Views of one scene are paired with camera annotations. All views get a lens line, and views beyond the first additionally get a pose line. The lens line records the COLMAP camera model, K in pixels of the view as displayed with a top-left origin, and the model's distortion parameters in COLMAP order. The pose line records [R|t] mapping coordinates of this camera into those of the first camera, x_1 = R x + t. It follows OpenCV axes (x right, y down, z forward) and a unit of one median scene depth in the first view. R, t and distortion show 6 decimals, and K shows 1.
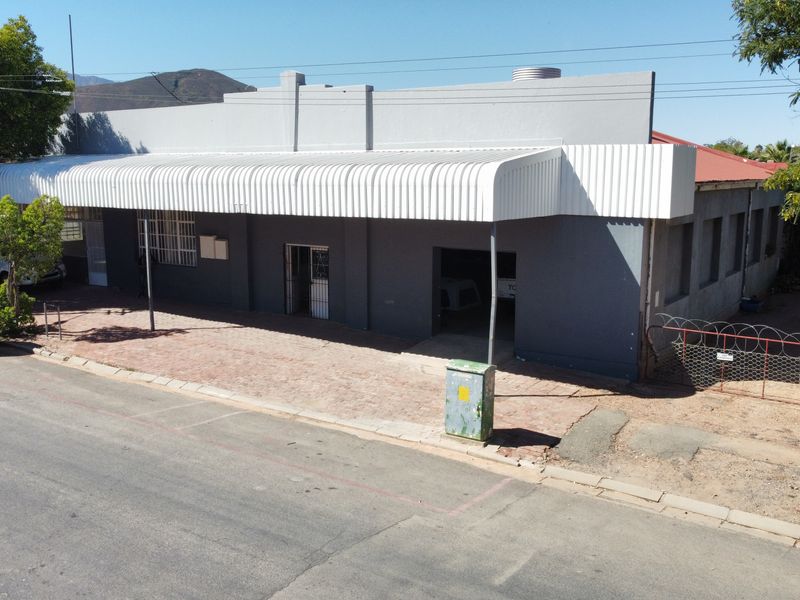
lens RADIAL K [[802.1, 0, 409.6], [0, 802.1, 300.0], [0, 0, 1]] dist [-0.013612, -0.003734]
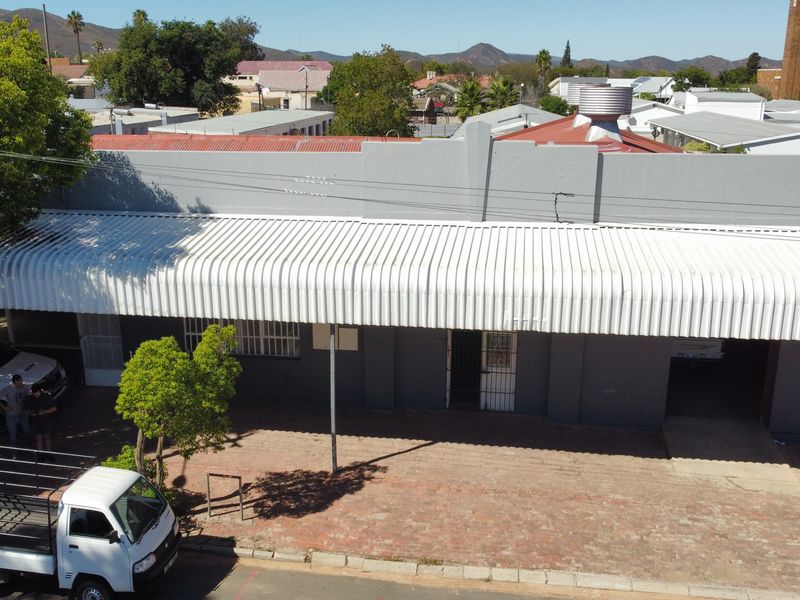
lens RADIAL K [[800.7, 0, 395.5], [0, 800.7, 300.7], [0, 0, 1]] dist [-0.005353, 0.001971]
pose [[0.904147, -0.120501, 0.409875, -0.564171], [0.072098, 0.988674, 0.131625, -0.220242], [-0.421094, -0.089457, 0.902595, 0.307720]]
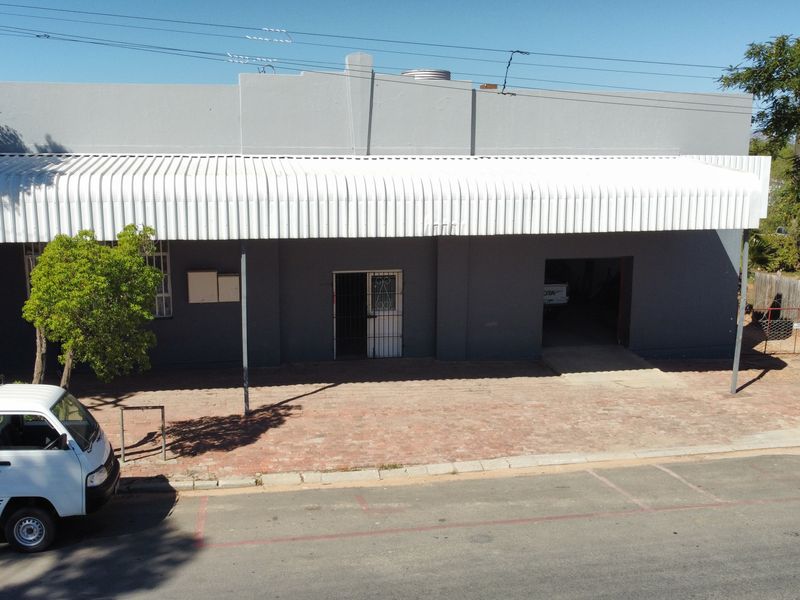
lens RADIAL K [[800.7, 0, 395.5], [0, 800.7, 300.7], [0, 0, 1]] dist [-0.005353, 0.001971]
pose [[0.704188, -0.119407, 0.699901, -0.704928], [0.114140, 0.991974, 0.054397, -0.082323], [-0.700779, 0.041581, 0.712165, 0.420329]]
